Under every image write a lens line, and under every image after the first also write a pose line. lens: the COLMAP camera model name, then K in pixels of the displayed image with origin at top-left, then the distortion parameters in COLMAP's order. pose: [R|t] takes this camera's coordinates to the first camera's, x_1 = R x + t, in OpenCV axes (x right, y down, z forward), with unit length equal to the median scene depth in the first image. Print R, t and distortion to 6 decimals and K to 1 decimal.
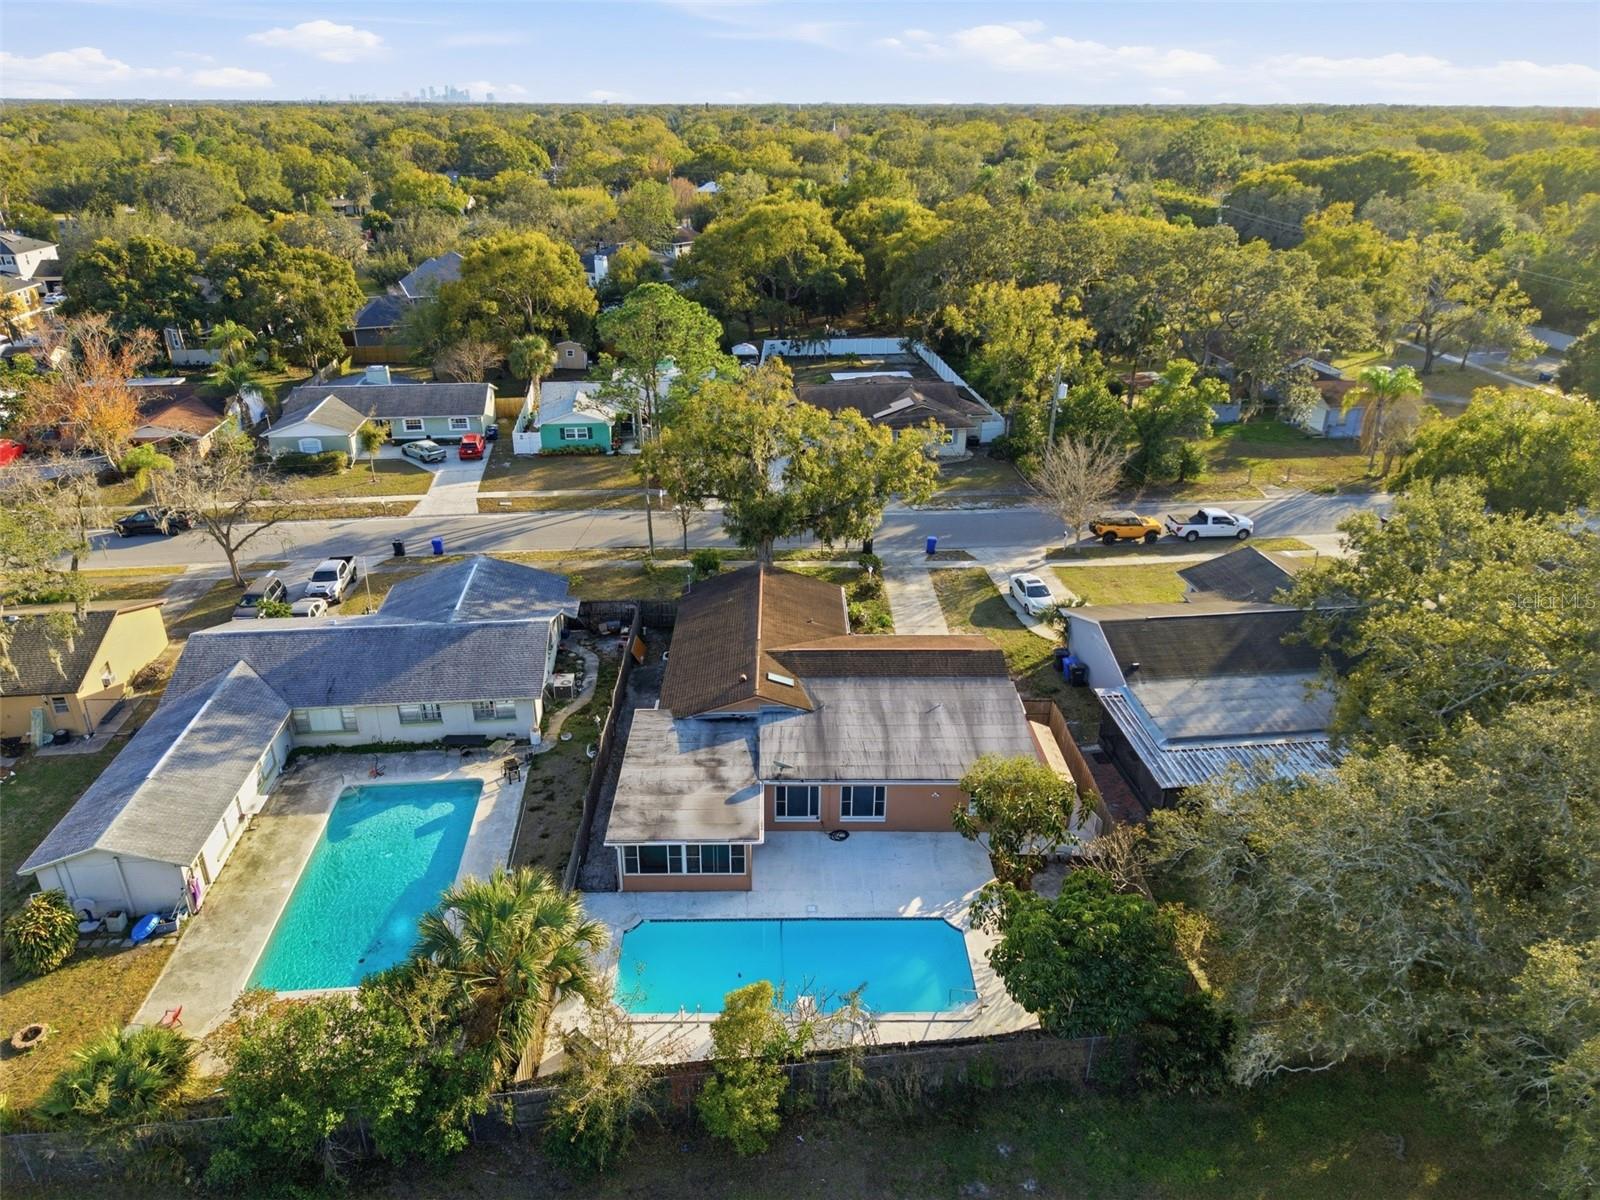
lens RADIAL K [[1058.3, 0, 800.0], [0, 1058.3, 600.0], [0, 0, 1]] dist [0.083827, -0.134257]
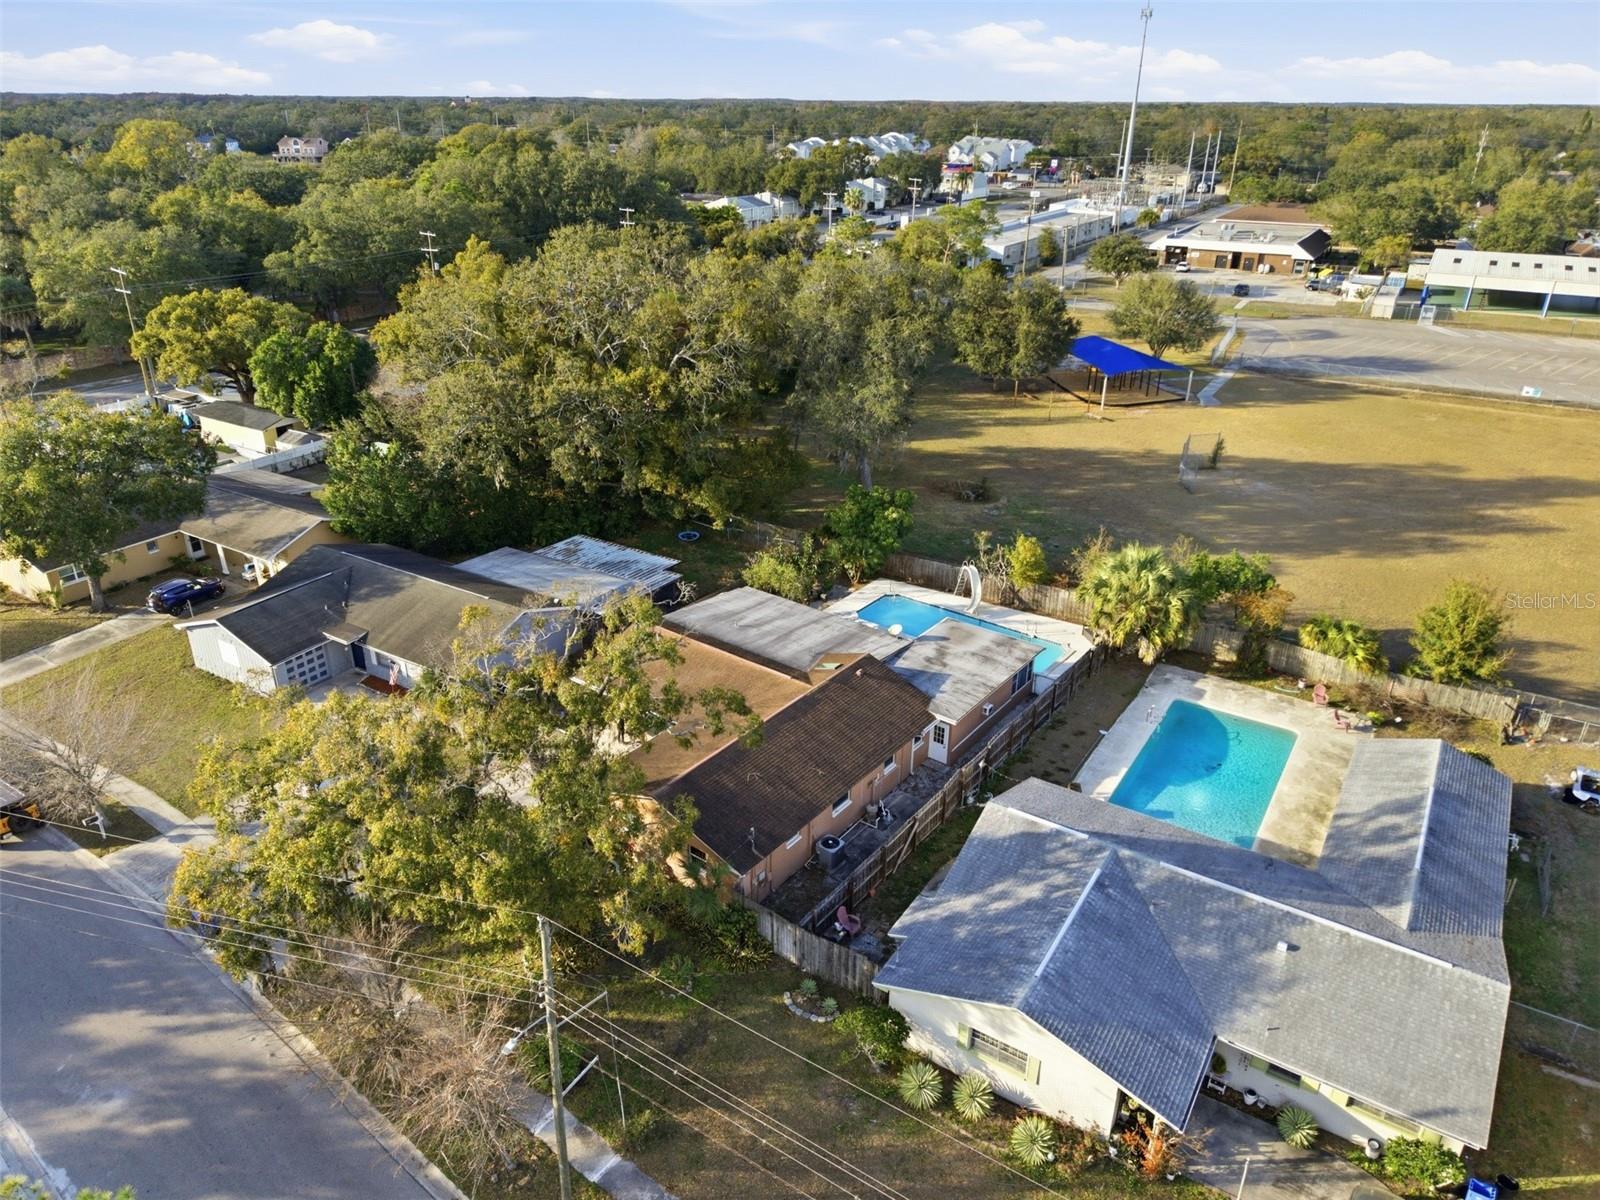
lens RADIAL K [[1070.6, 0, 789.8], [0, 1070.6, 607.7], [0, 0, 1]] dist [0.034845, -0.031796]
pose [[-0.781377, -0.273720, 0.560827, -0.552848], [0.255983, 0.679012, 0.688052, -0.685348], [-0.569142, 0.681191, -0.460497, 1.430941]]
